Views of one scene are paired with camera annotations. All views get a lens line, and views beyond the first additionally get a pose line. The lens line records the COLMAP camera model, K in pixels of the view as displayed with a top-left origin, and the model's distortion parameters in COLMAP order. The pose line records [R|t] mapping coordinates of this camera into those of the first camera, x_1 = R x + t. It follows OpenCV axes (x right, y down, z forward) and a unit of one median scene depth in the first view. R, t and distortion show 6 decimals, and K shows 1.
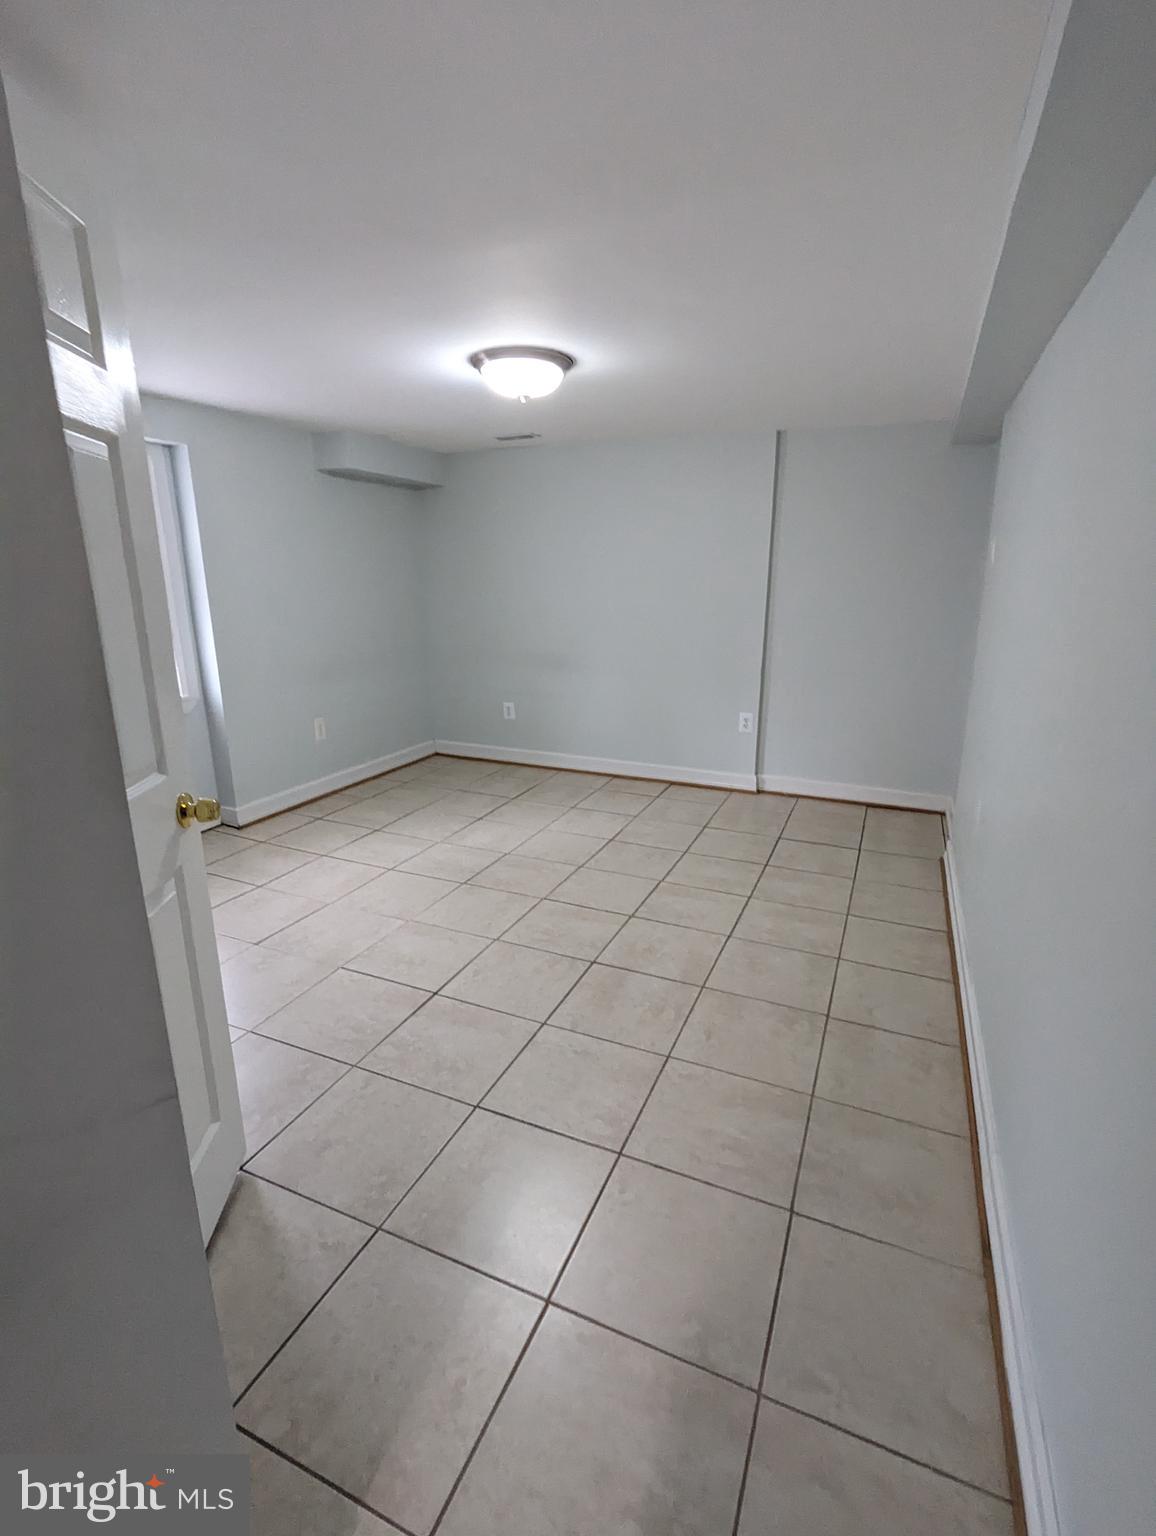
lens RADIAL K [[723.6, 0, 579.4], [0, 723.6, 772.9], [0, 0, 1]] dist [0.000551, -0.000838]
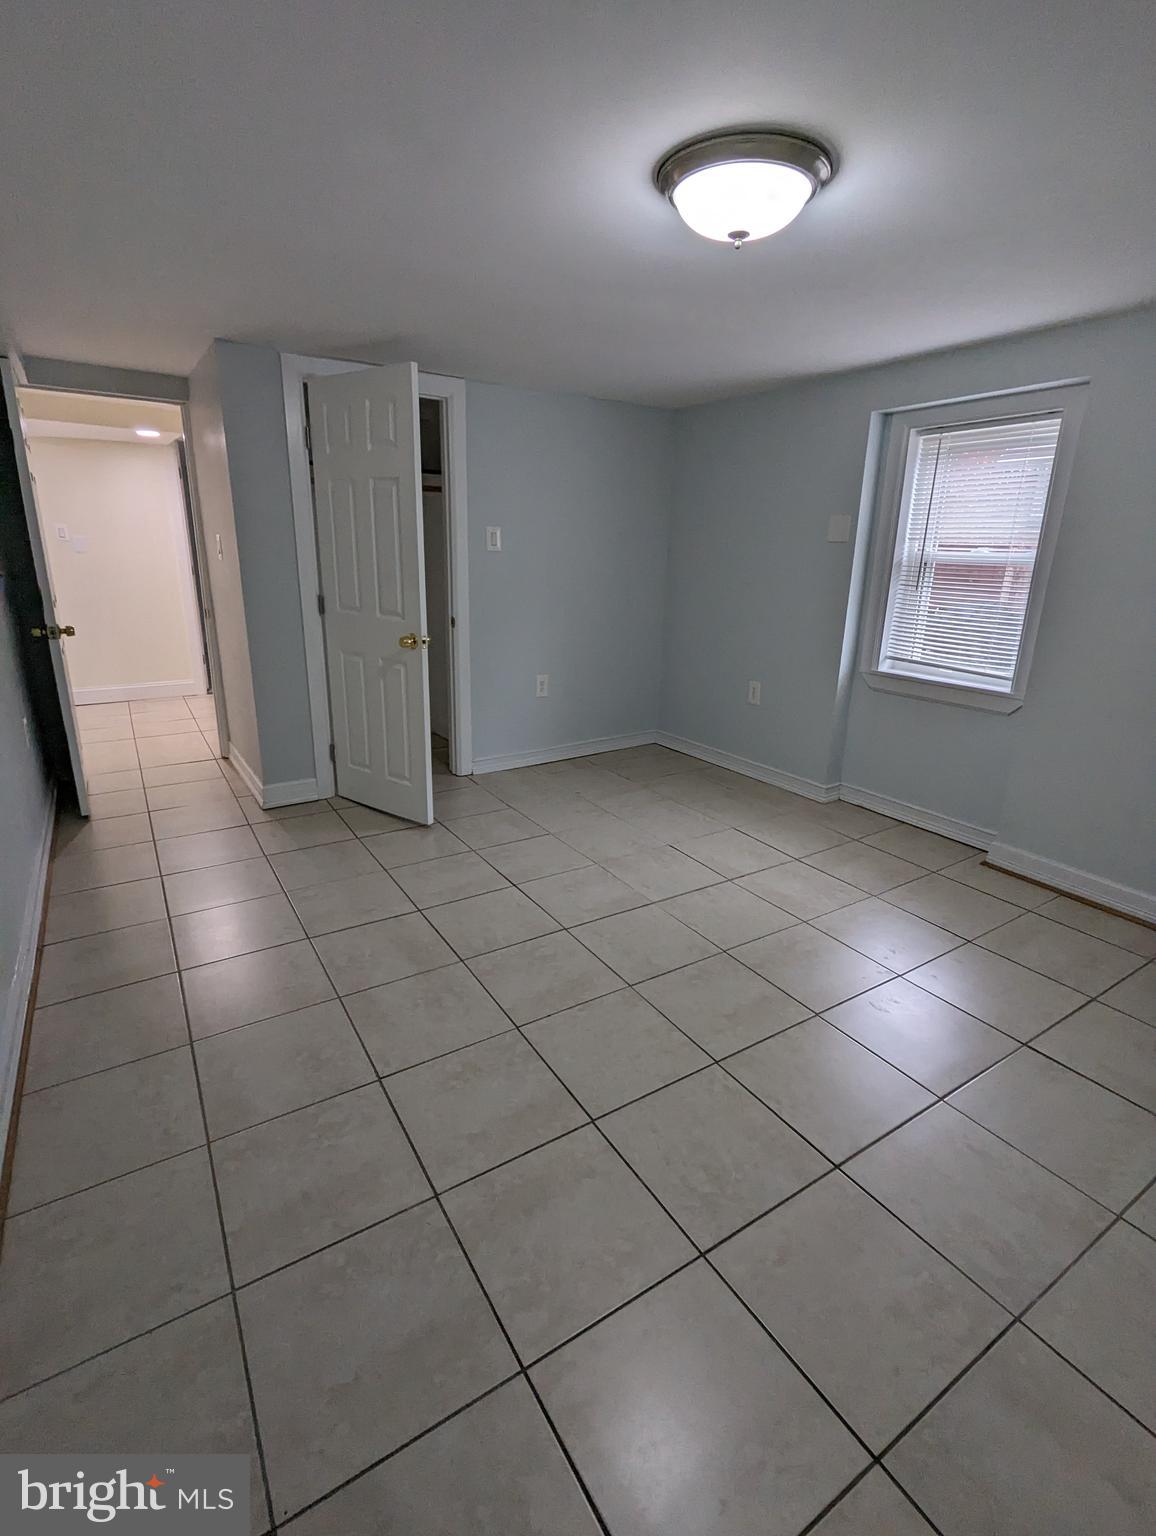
lens RADIAL K [[723.6, 0, 579.9], [0, 723.6, 758.8], [0, 0, 1]] dist [0.000551, -0.000838]
pose [[-0.563523, 0.227311, -0.794211, 0.564478], [-0.236050, 0.877008, 0.418495, -0.359352], [0.791658, 0.423305, -0.440557, 1.307812]]
